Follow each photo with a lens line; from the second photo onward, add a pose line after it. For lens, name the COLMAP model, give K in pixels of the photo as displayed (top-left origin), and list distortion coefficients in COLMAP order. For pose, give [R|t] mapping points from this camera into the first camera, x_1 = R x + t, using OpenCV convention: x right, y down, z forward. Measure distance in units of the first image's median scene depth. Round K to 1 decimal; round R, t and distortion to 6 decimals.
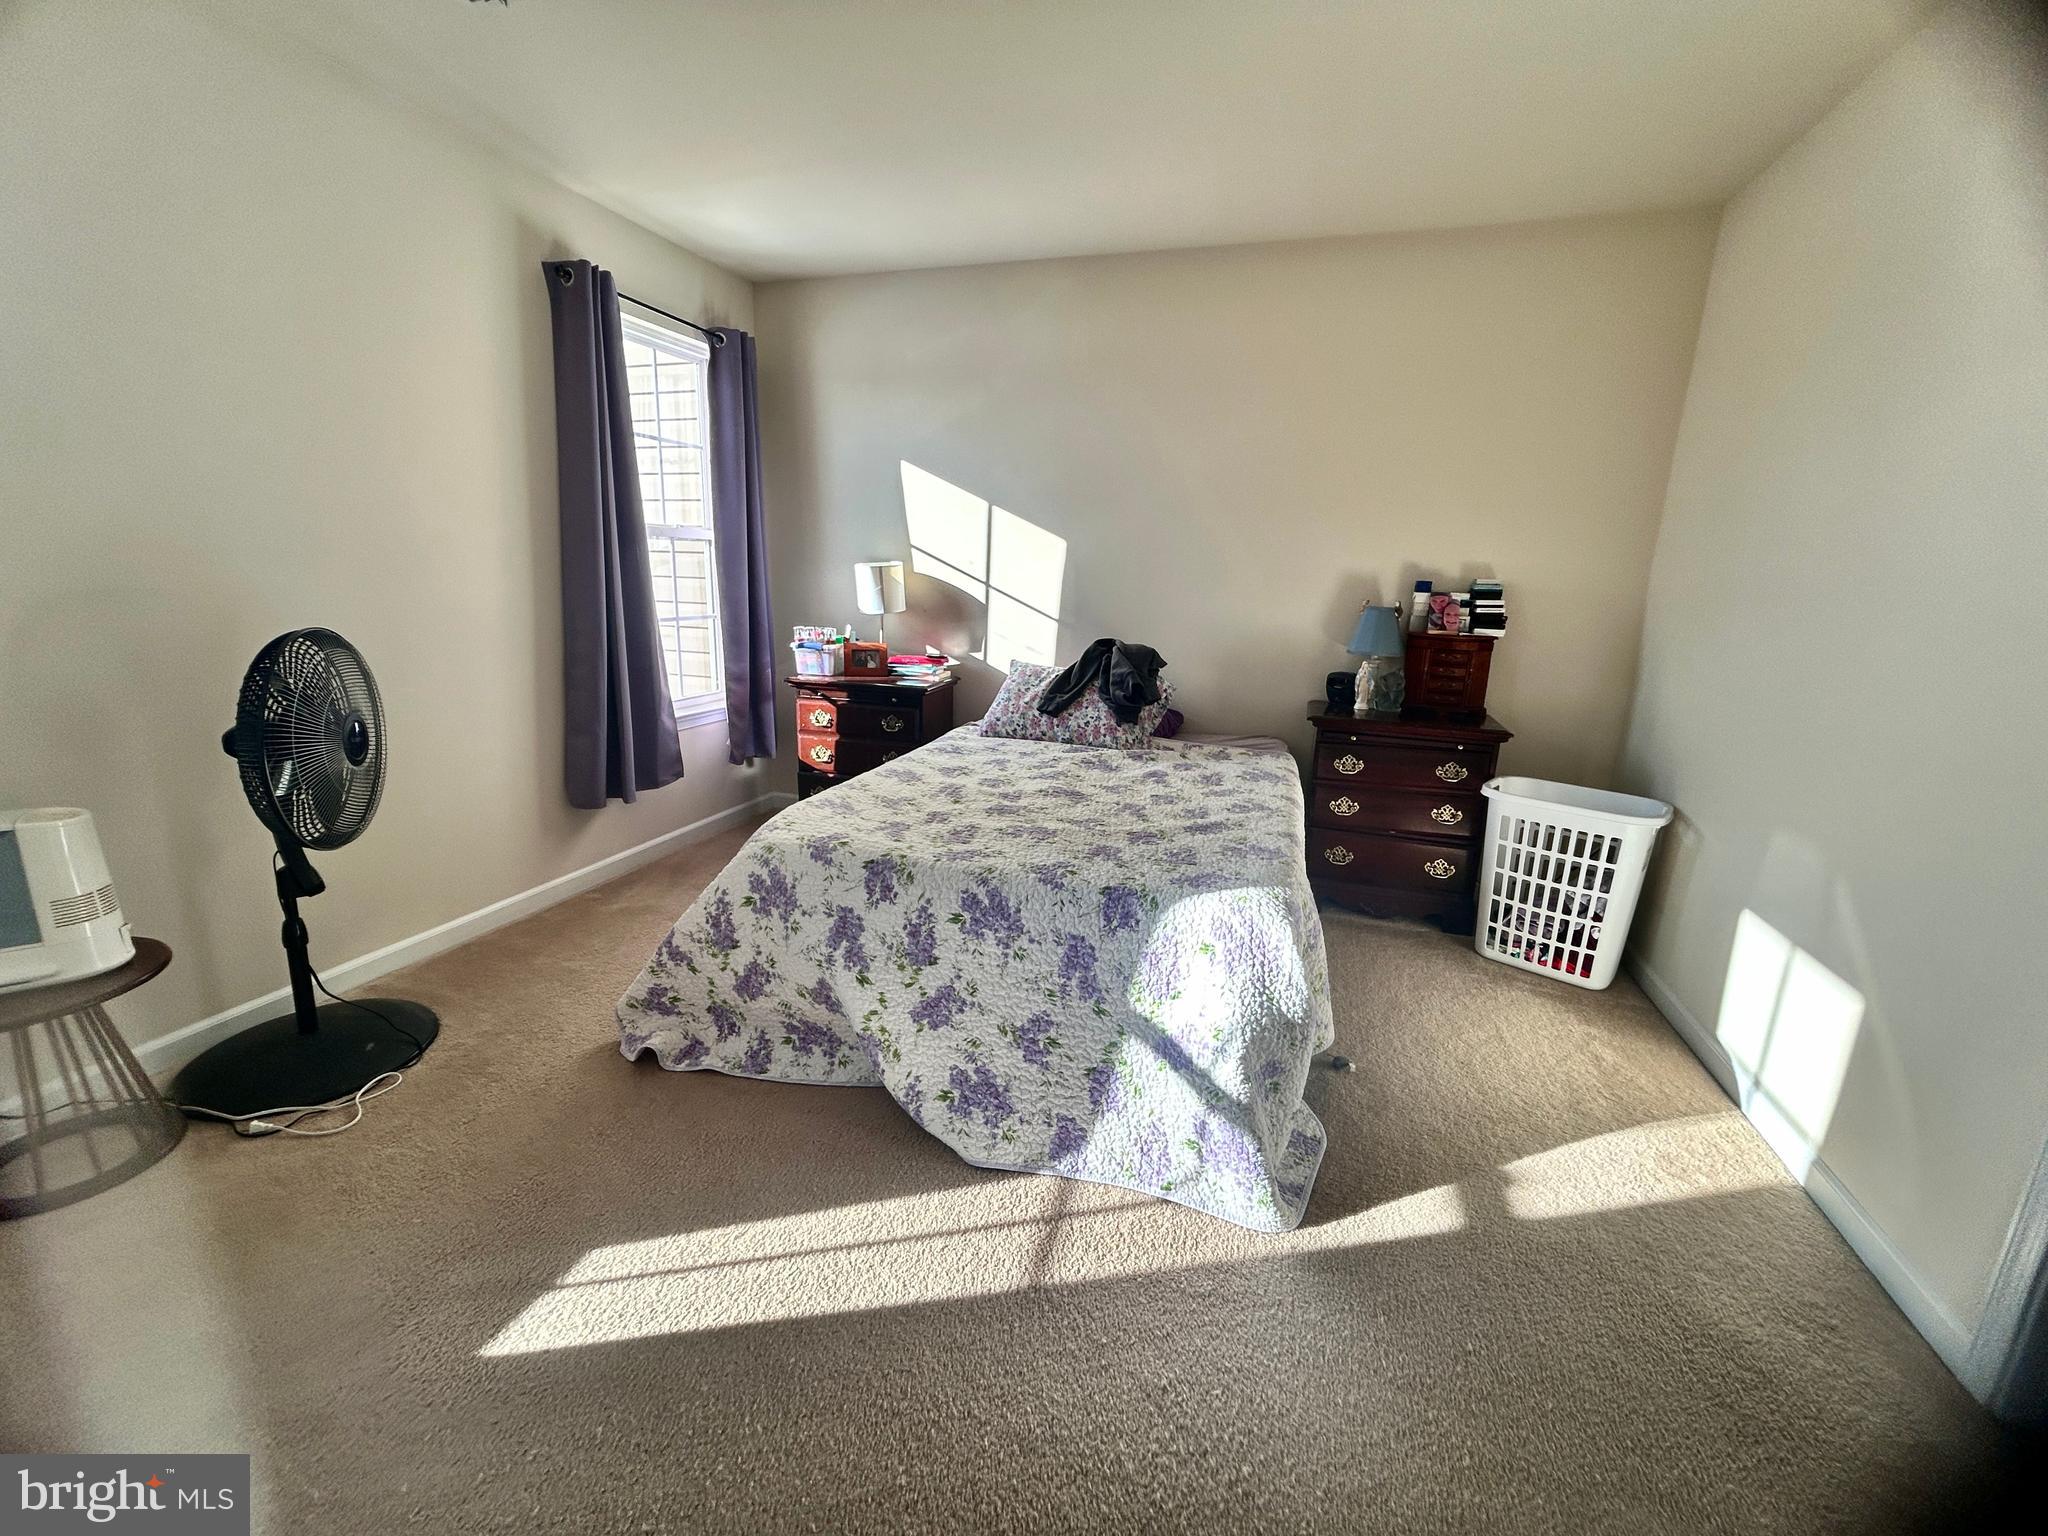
lens RADIAL K [[836.1, 0, 1024.0], [0, 836.1, 768.0], [0, 0, 1]] dist [-0.001038, 0.001248]
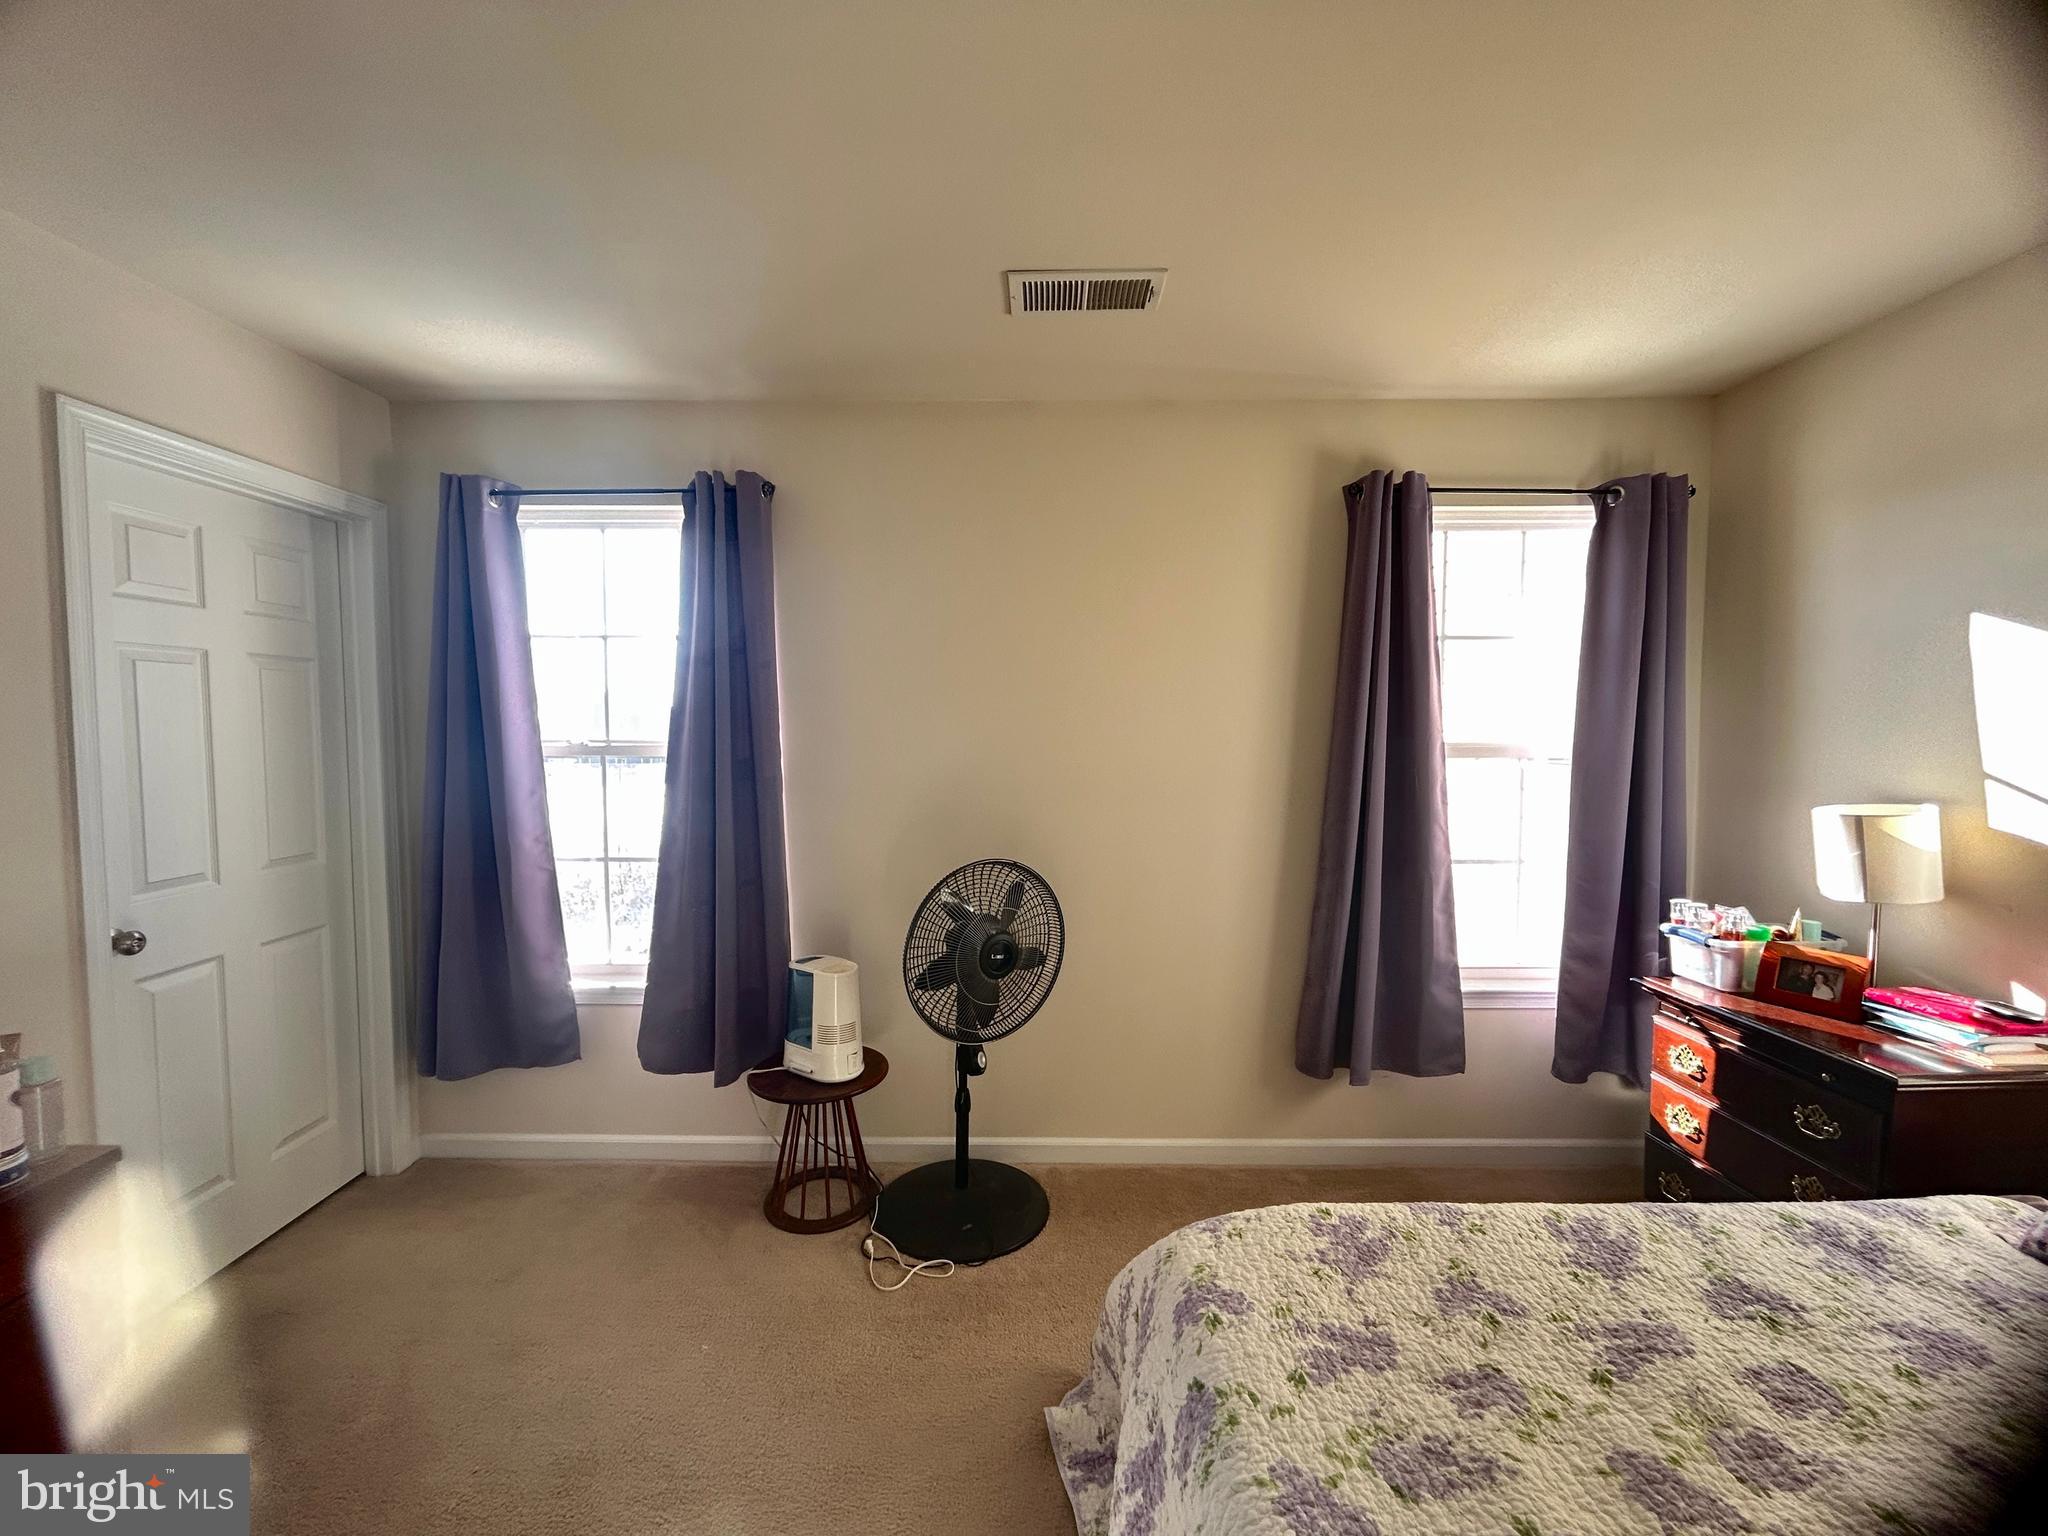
lens RADIAL K [[836.1, 0, 1024.0], [0, 836.1, 768.0], [0, 0, 1]] dist [-0.001038, 0.001248]
pose [[0.309617, 0.025306, -0.950524, 0.184156], [-0.212924, 0.976106, -0.043369, -0.148066], [0.926715, 0.215817, 0.307607, 0.371794]]
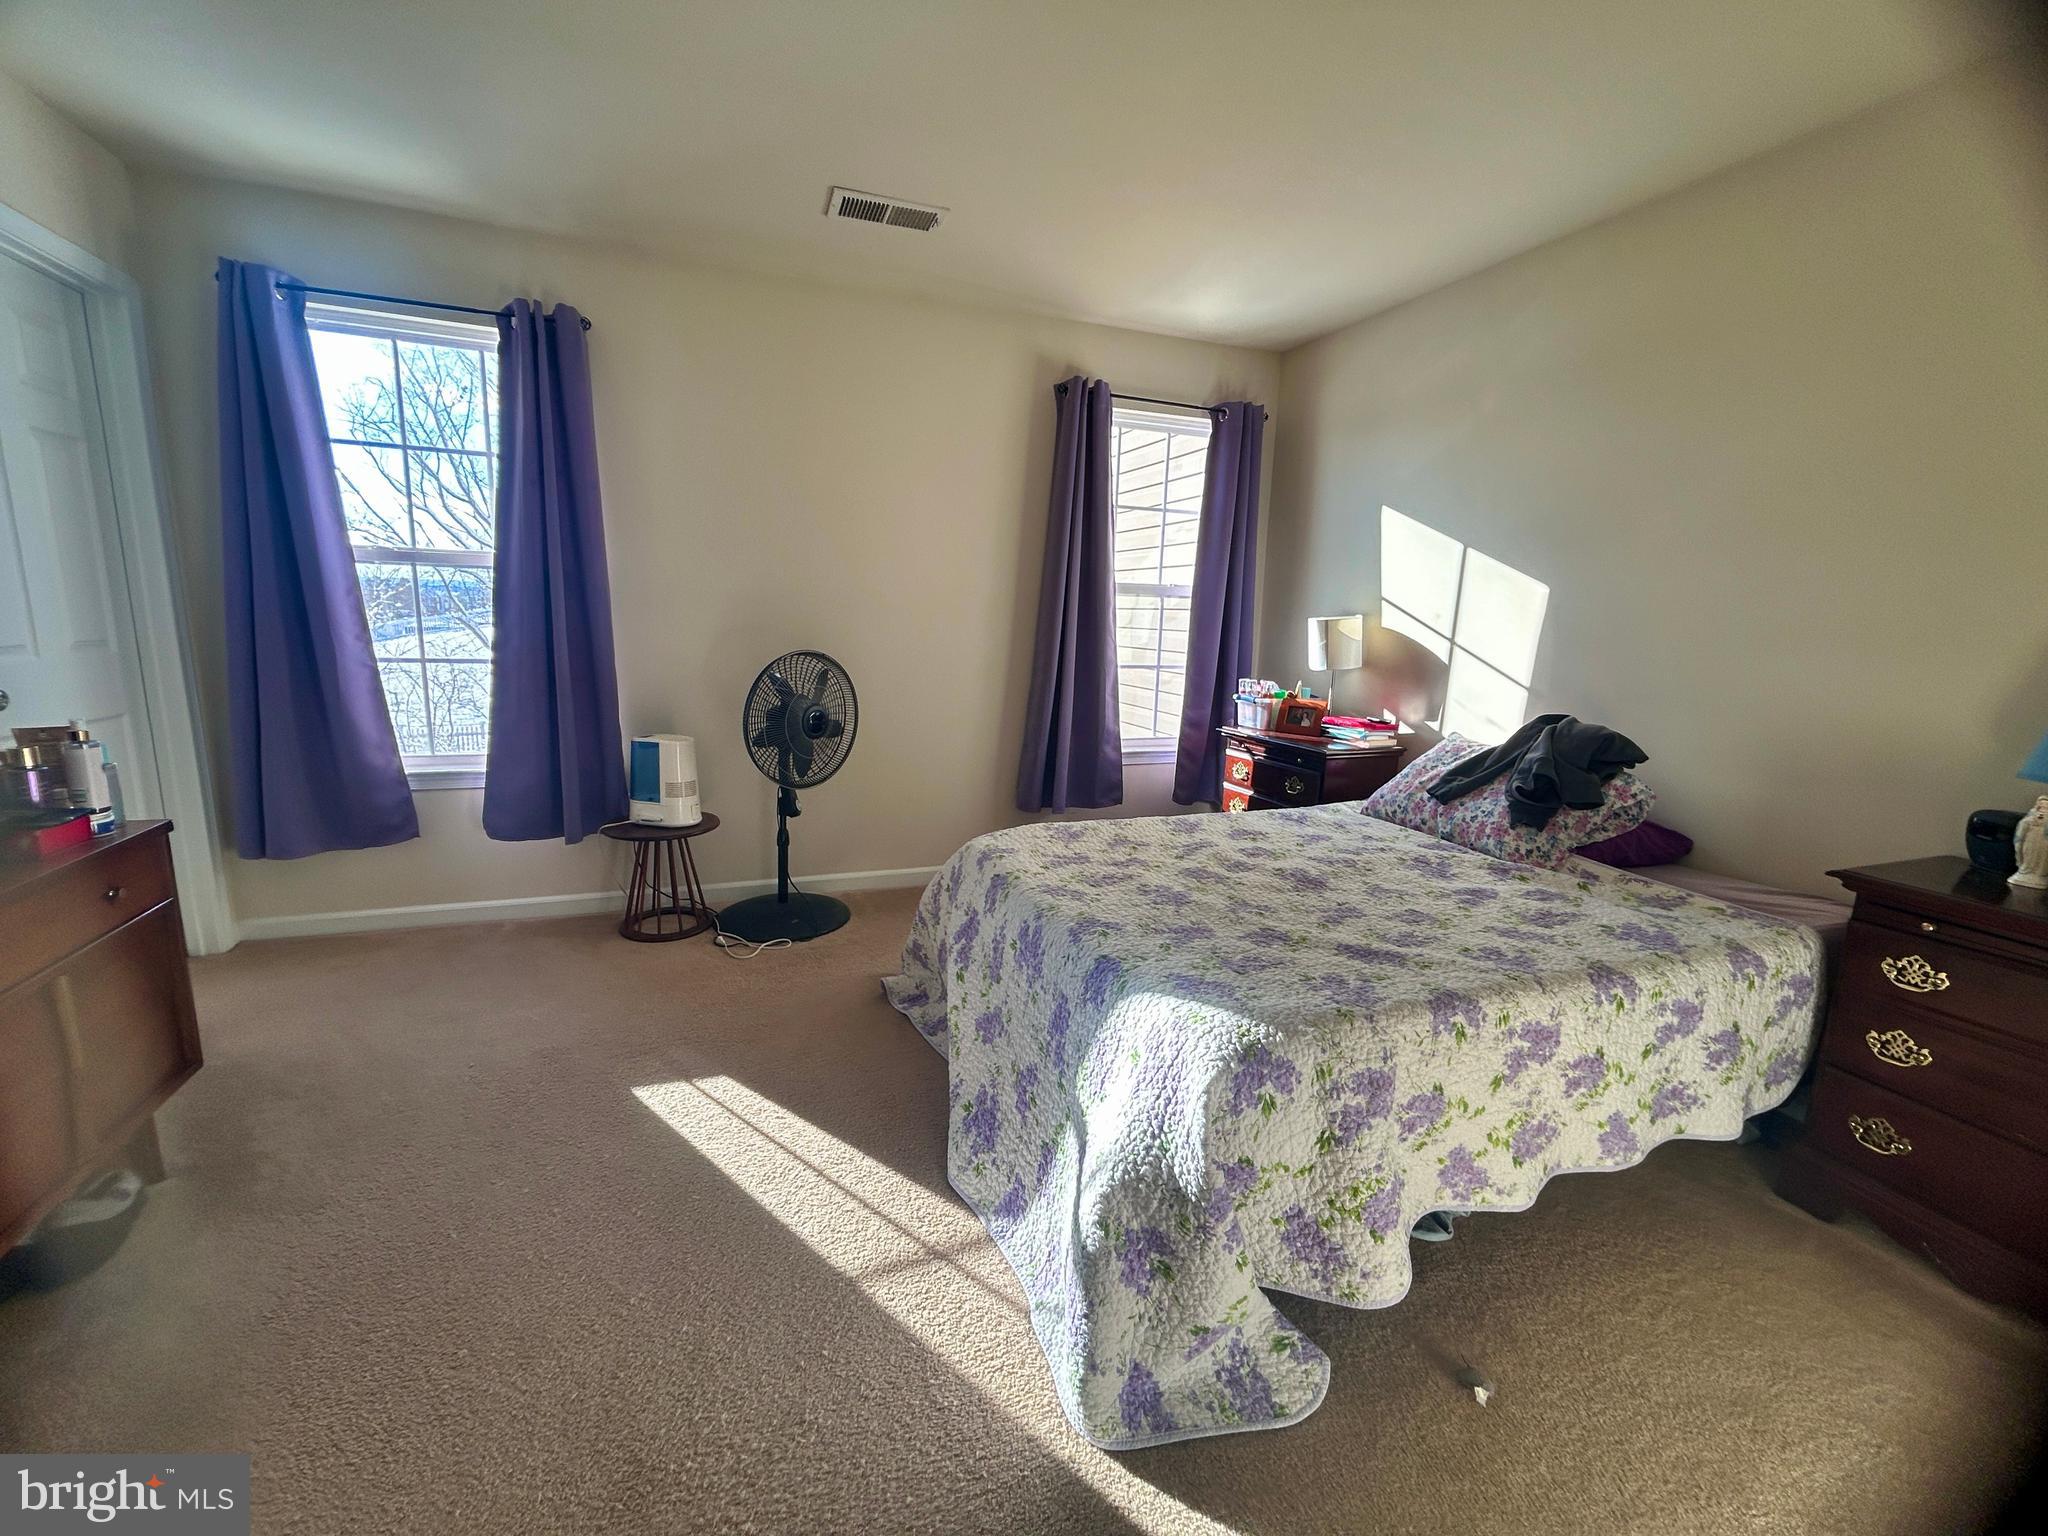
lens RADIAL K [[836.1, 0, 1024.0], [0, 836.1, 768.0], [0, 0, 1]] dist [-0.001038, 0.001248]
pose [[0.627778, 0.134066, -0.766760, 0.389484], [-0.194081, 0.980904, 0.012606, -0.027106], [0.753808, 0.140900, 0.641810, 0.183985]]
